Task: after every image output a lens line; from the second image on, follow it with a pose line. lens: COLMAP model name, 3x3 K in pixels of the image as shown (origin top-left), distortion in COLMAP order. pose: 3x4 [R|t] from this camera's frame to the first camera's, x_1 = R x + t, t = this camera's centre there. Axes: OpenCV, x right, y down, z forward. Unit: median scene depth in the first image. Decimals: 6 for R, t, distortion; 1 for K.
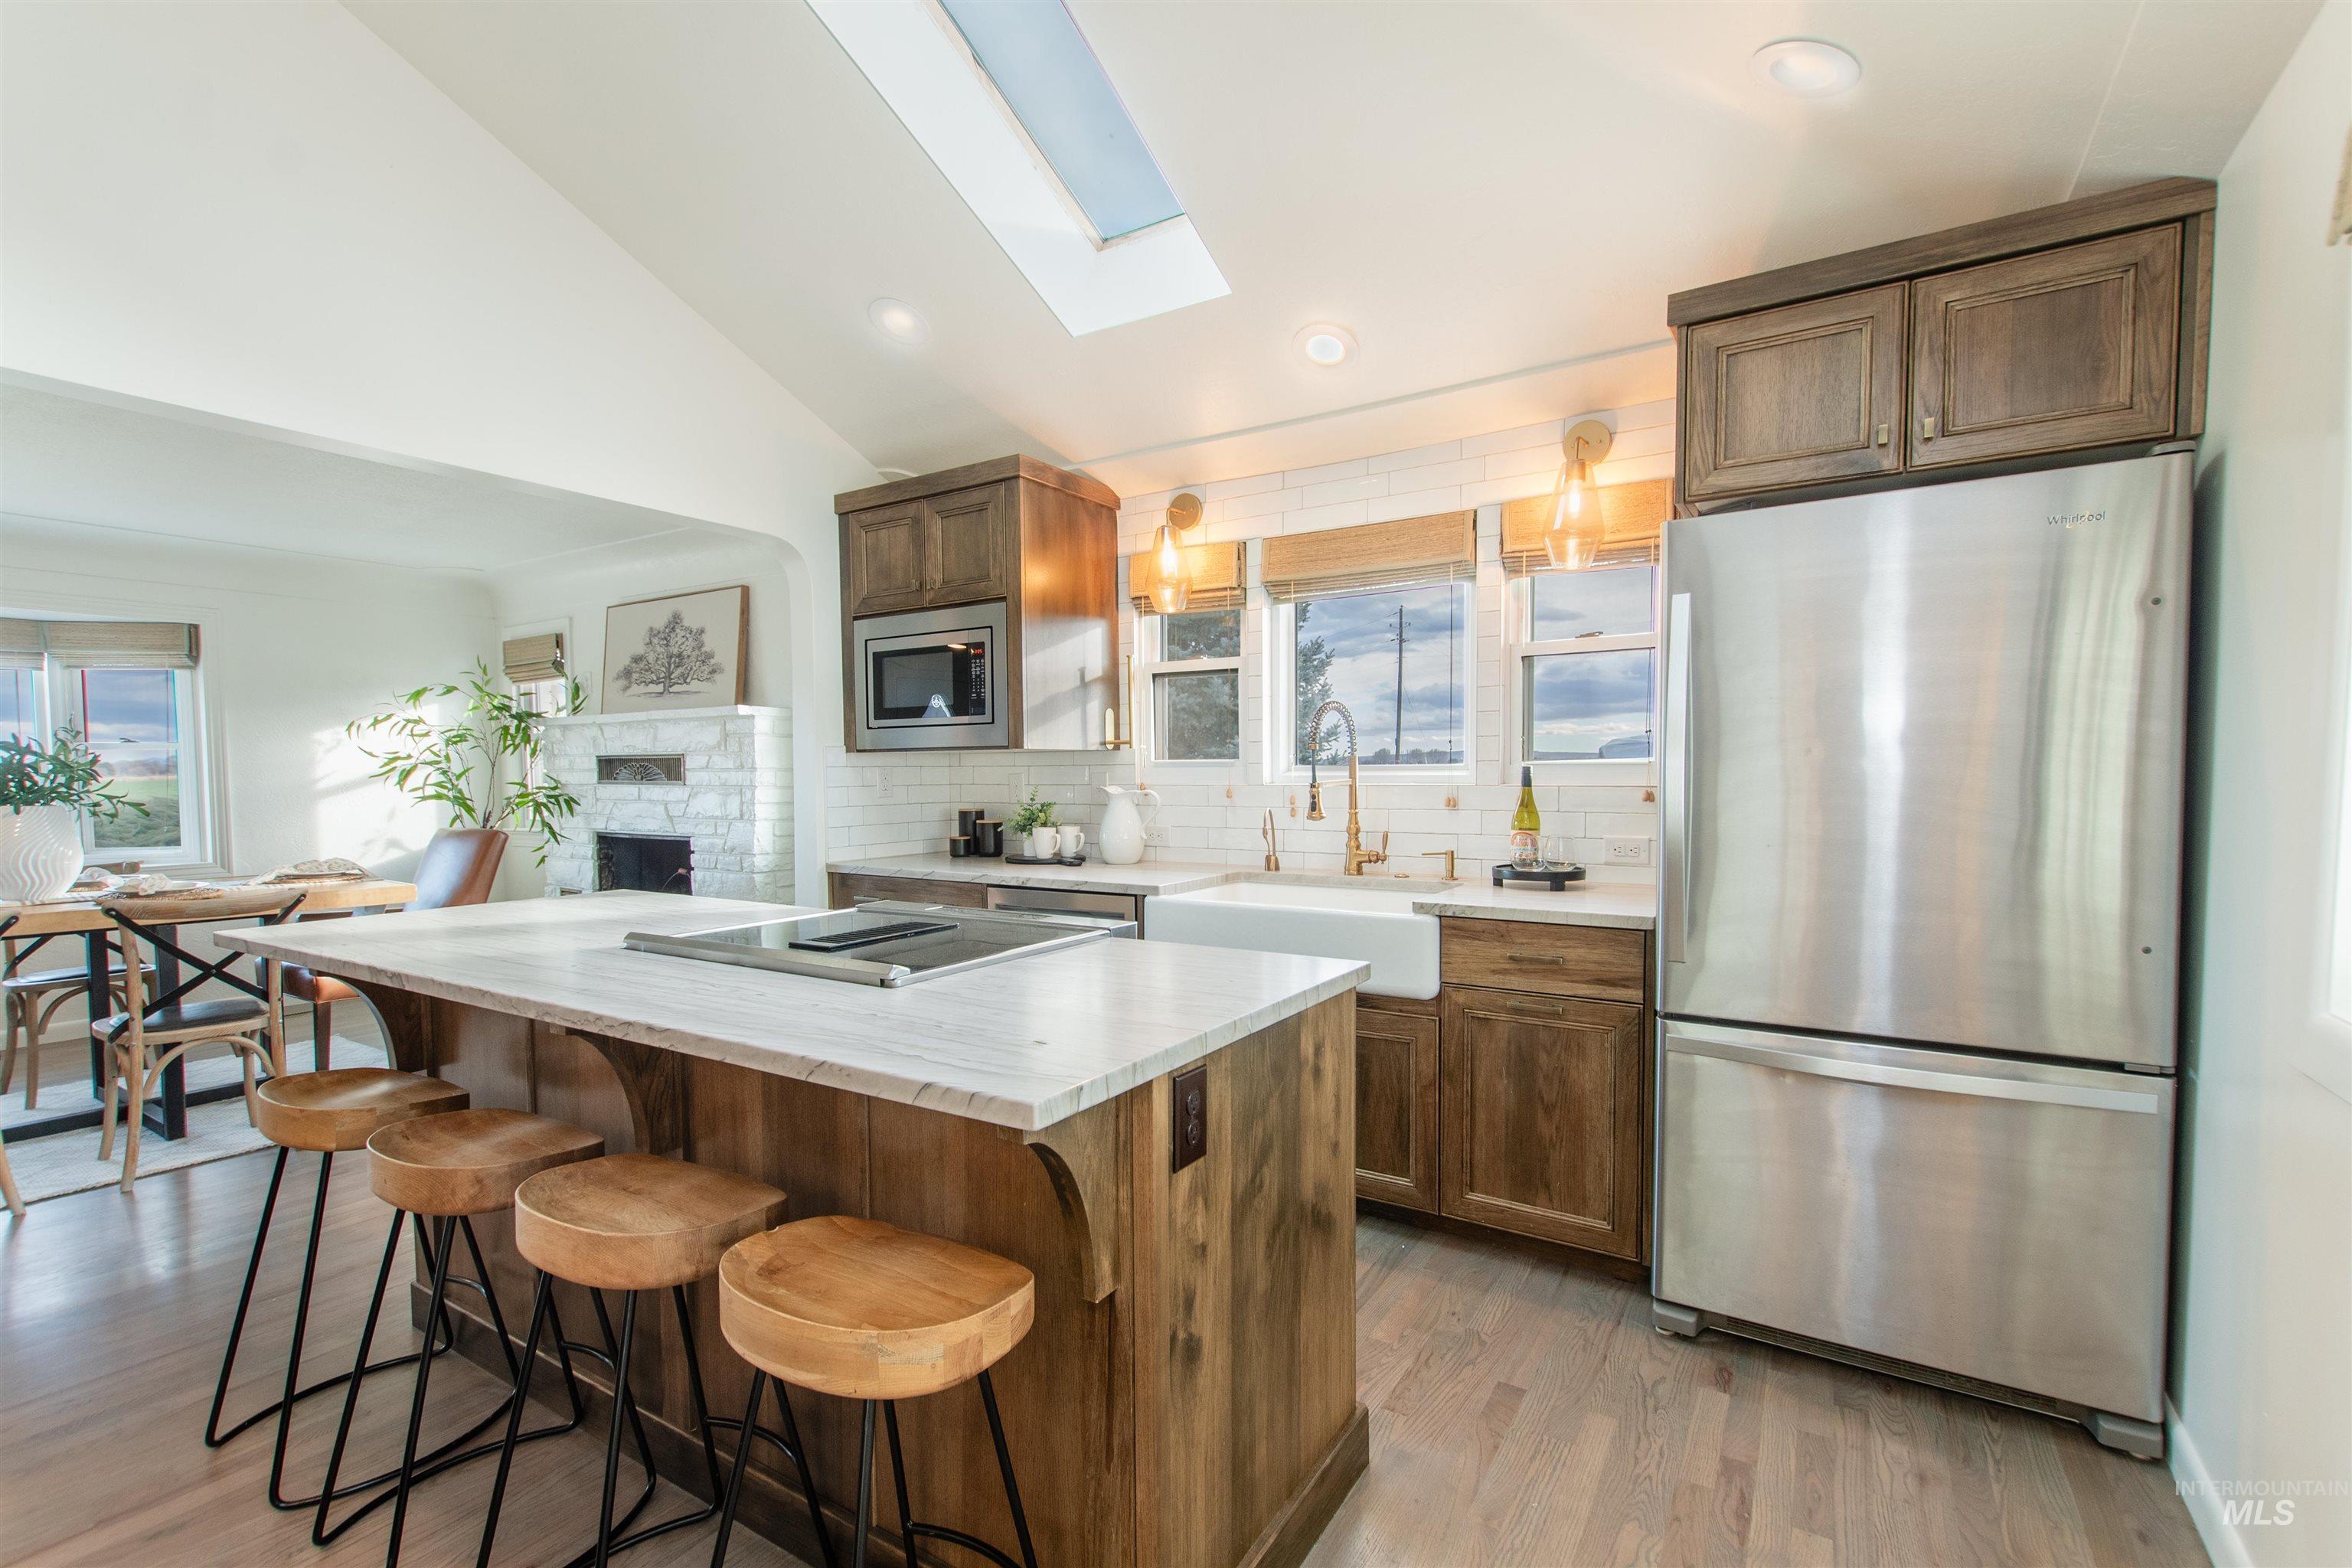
lens RADIAL K [[1044.5, 0, 1171.6], [0, 1044.5, 816.1], [0, 0, 1]] dist [0.008688, -0.003504]
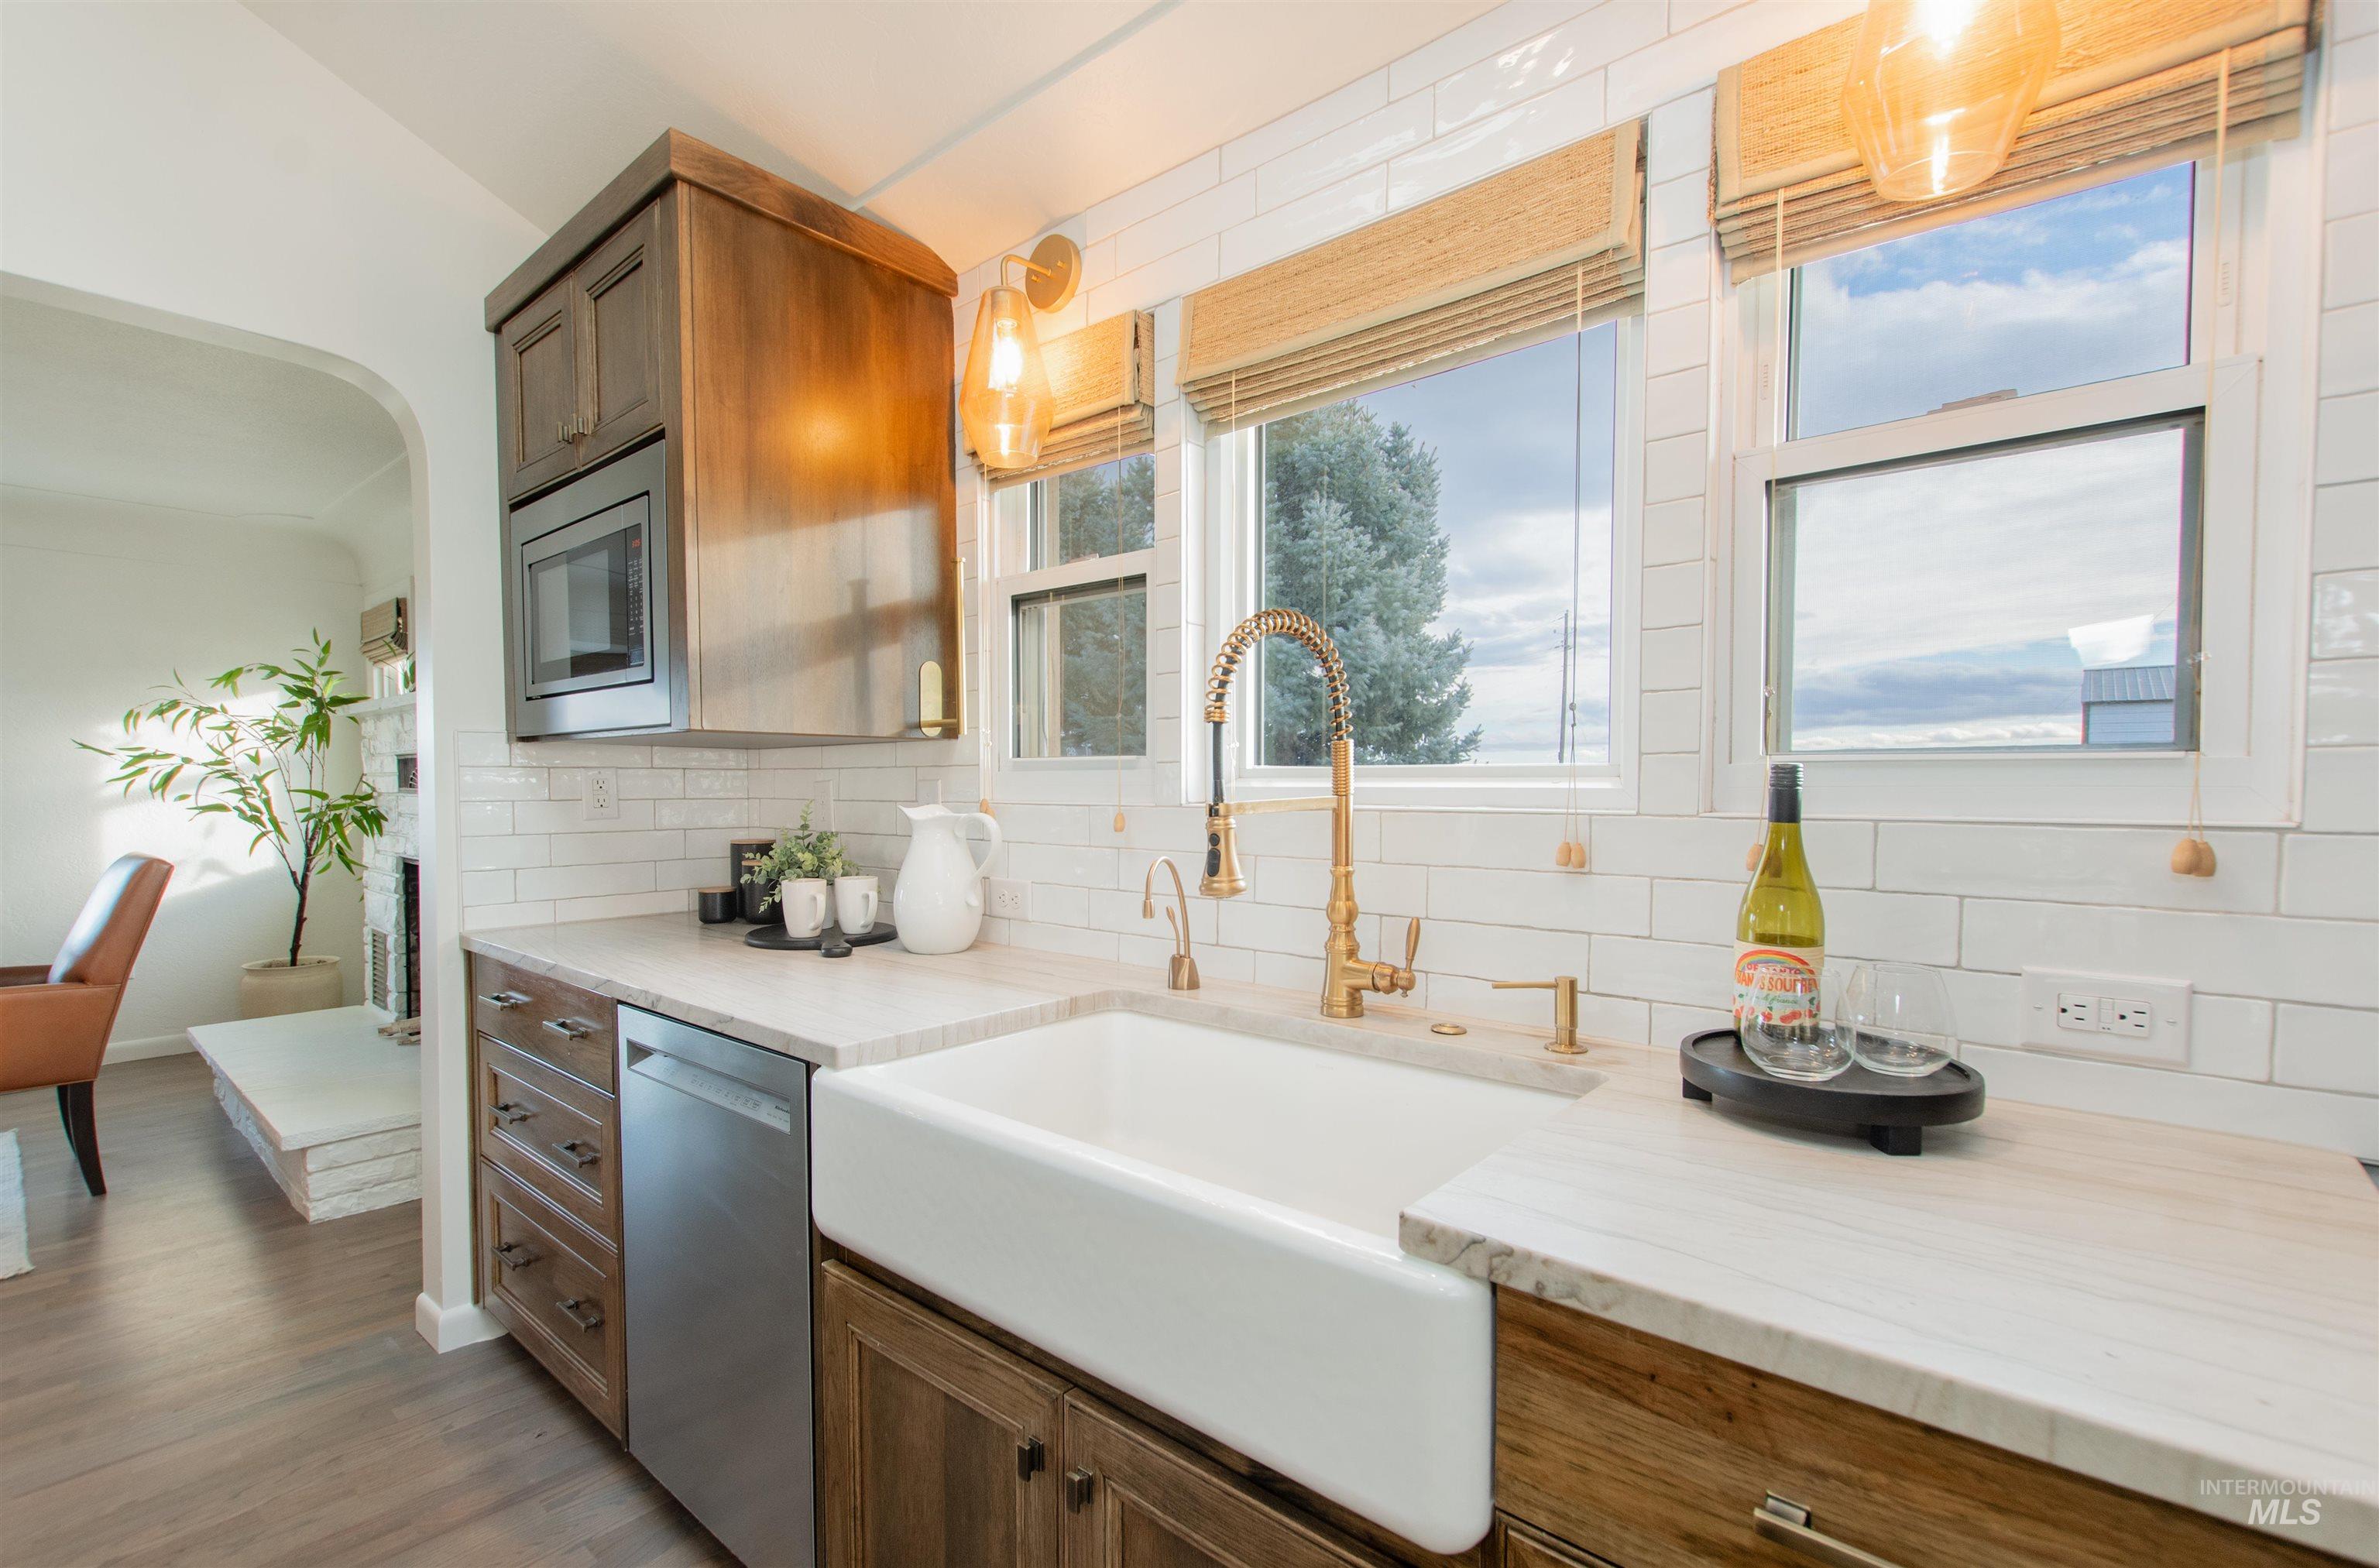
lens RADIAL K [[1056.4, 0, 1172.4], [0, 1056.4, 819.7], [0, 0, 1]] dist [0.008688, -0.003504]
pose [[0.990091, 0.011866, -0.139923, 0.154773], [-0.013119, 0.999882, -0.008033, -0.019710], [0.139811, 0.009789, 0.990130, 0.517529]]
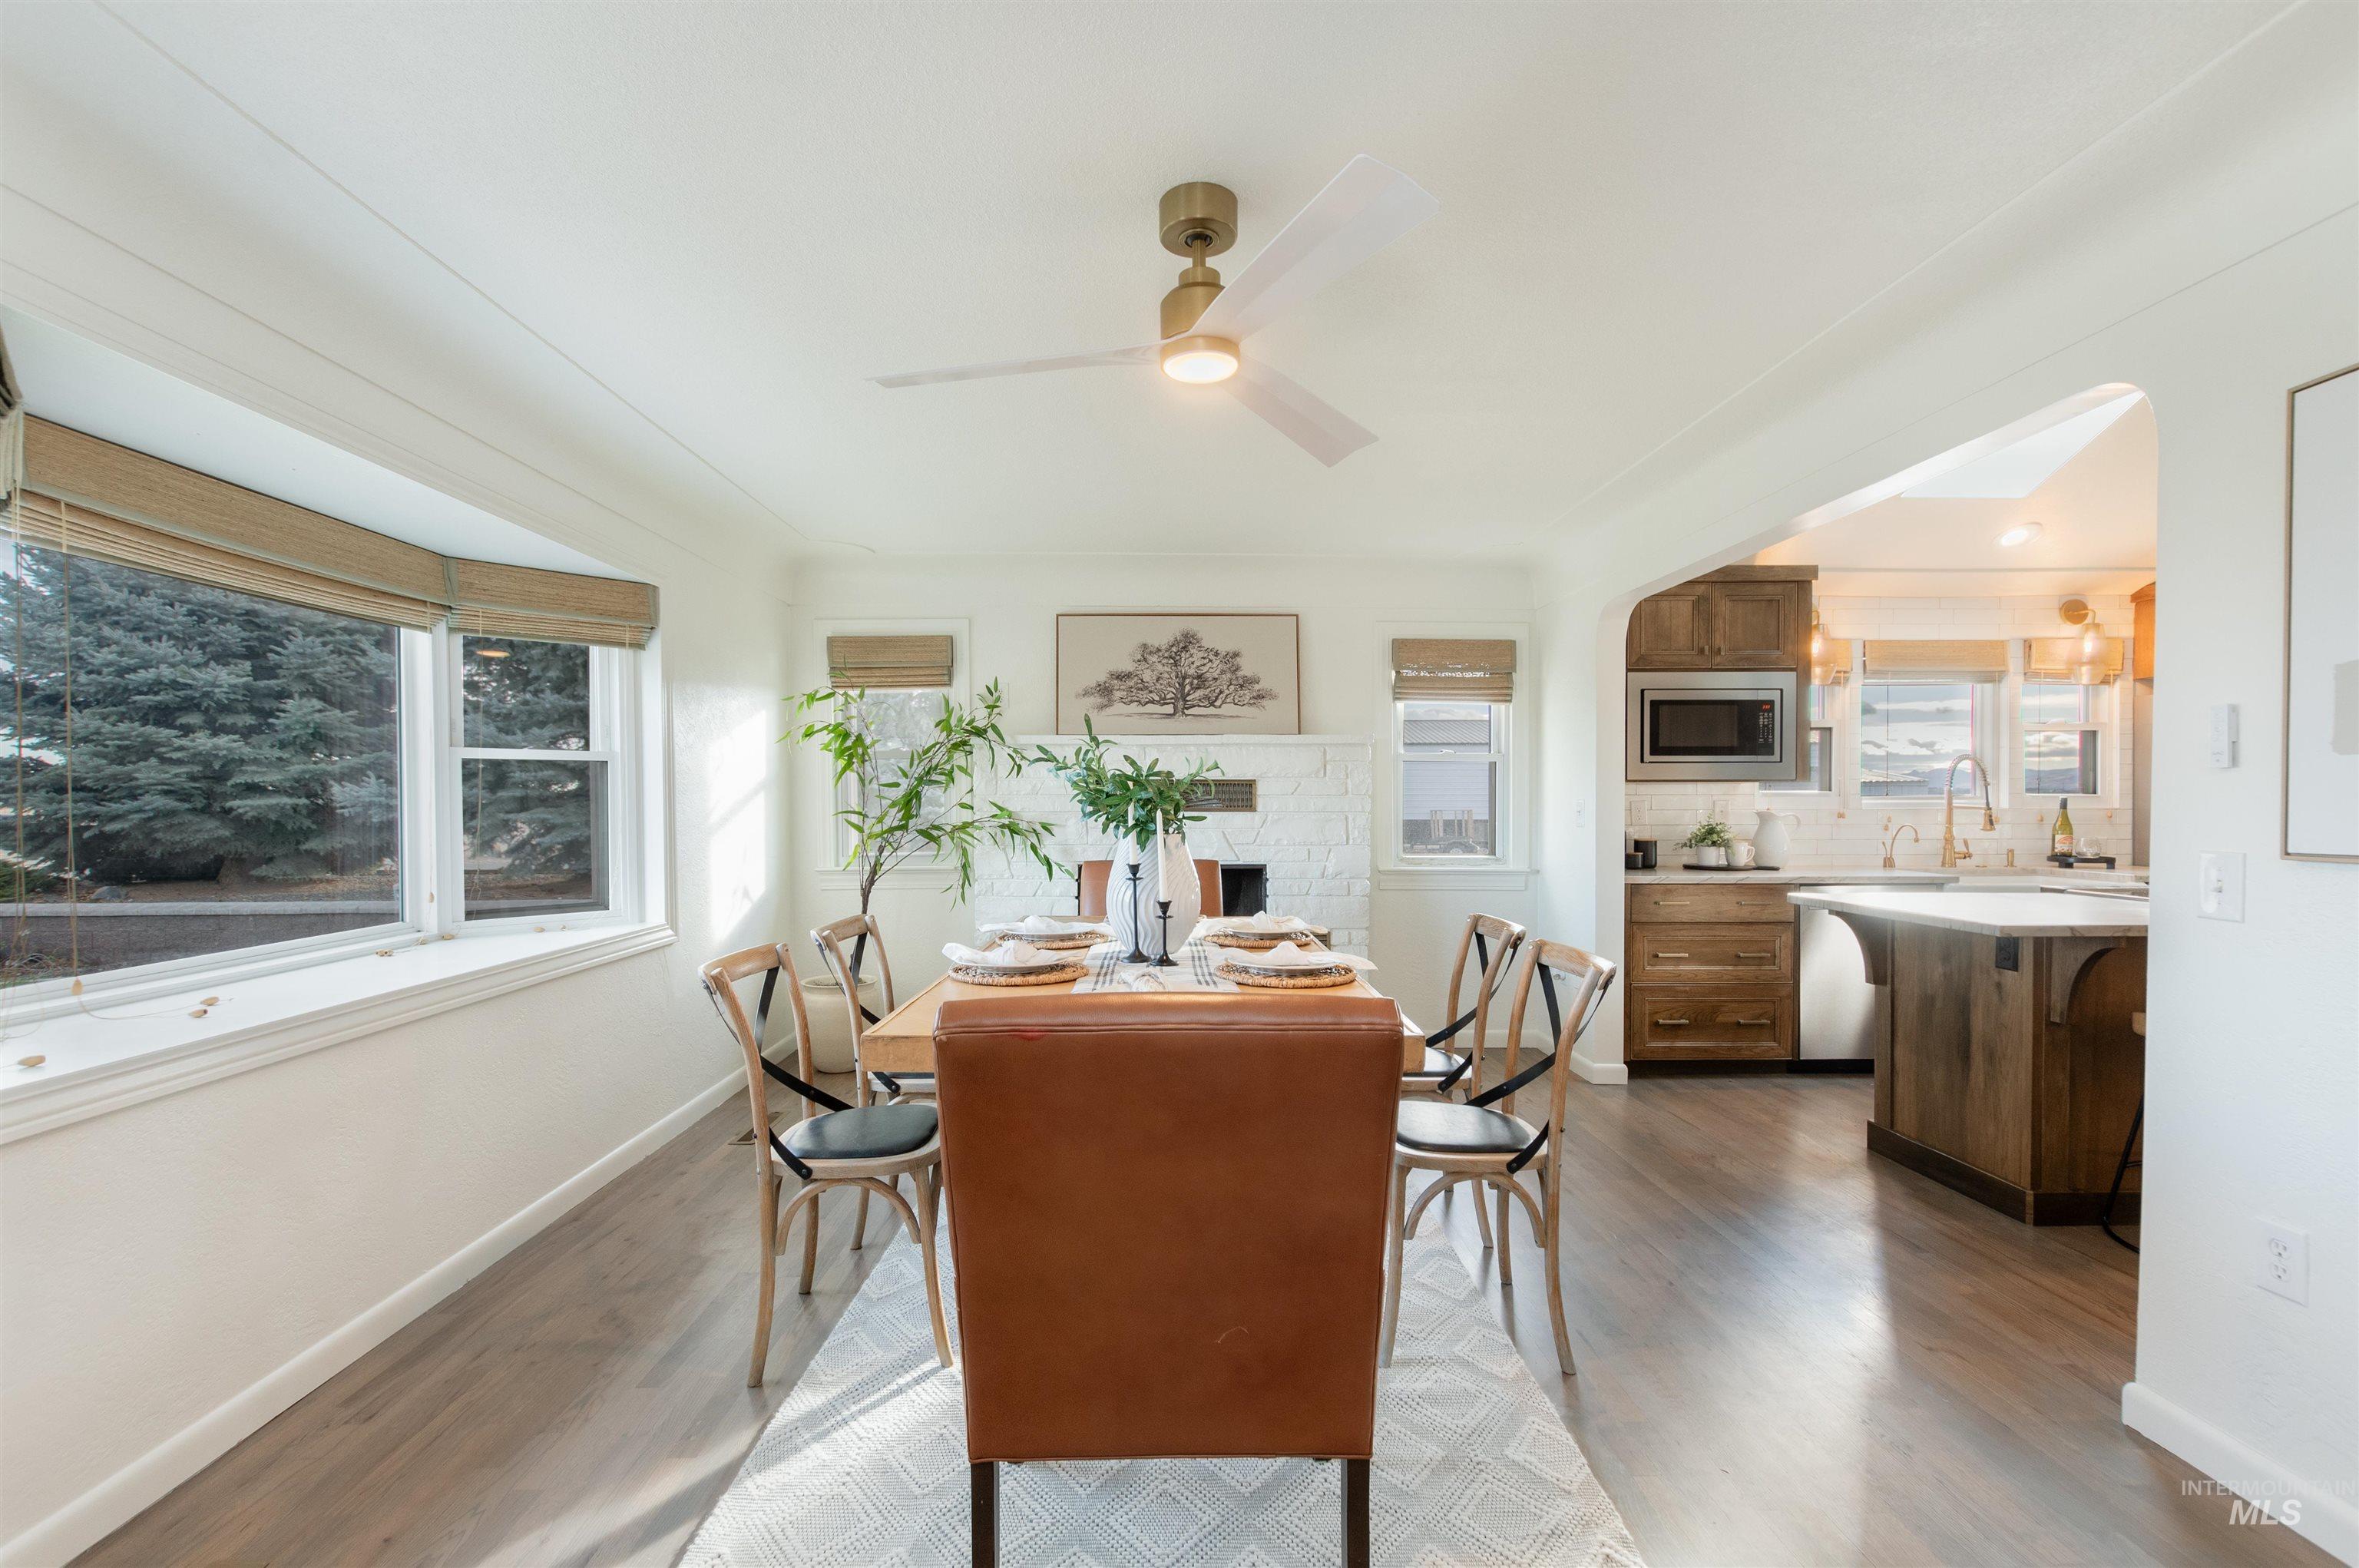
lens RADIAL K [[1047.6, 0, 1167.6], [0, 1047.6, 808.6], [0, 0, 1]] dist [0.008688, -0.003504]
pose [[0.832541, 0.000022, 0.553963, -1.529665], [0.020538, 0.999311, -0.030906, -0.005813], [-0.553582, 0.037108, 0.831967, 0.328869]]
